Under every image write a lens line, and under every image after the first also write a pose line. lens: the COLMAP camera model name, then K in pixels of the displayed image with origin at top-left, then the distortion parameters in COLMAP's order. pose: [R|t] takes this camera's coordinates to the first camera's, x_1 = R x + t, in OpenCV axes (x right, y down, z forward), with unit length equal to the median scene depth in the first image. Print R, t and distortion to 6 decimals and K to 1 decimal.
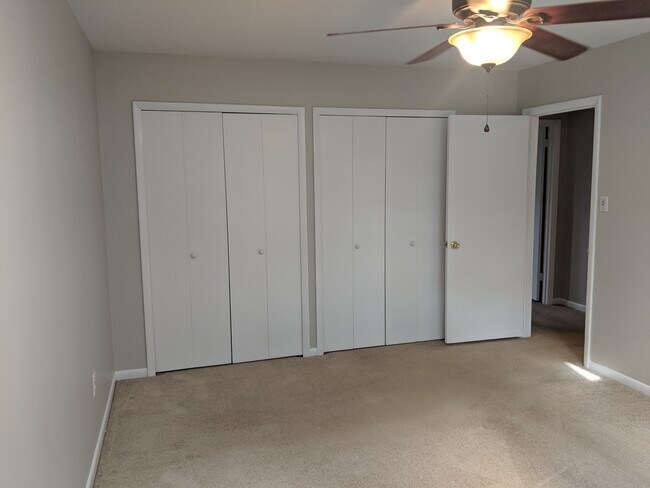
lens RADIAL K [[524.2, 0, 321.6], [0, 524.2, 242.9], [0, 0, 1]] dist [-0.000949, -0.001250]
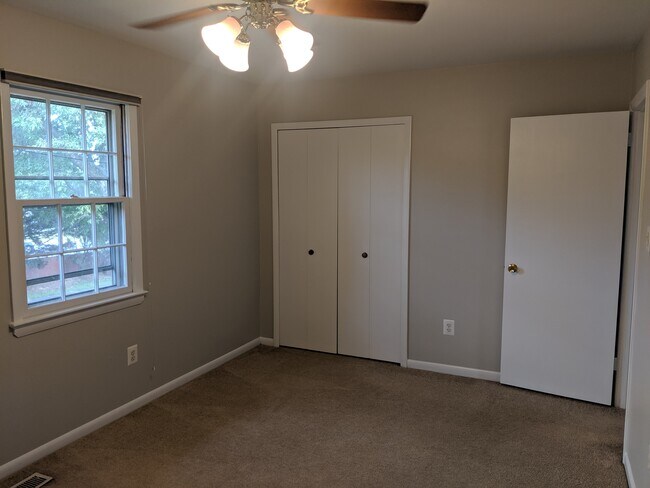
lens RADIAL K [[524.2, 0, 321.6], [0, 524.2, 242.9], [0, 0, 1]] dist [-0.000949, -0.001250]
pose [[0.722933, 0.088002, -0.685290, 0.572180], [-0.095713, 0.995048, 0.026810, -0.030206], [0.684256, 0.046209, 0.727776, 0.176400]]
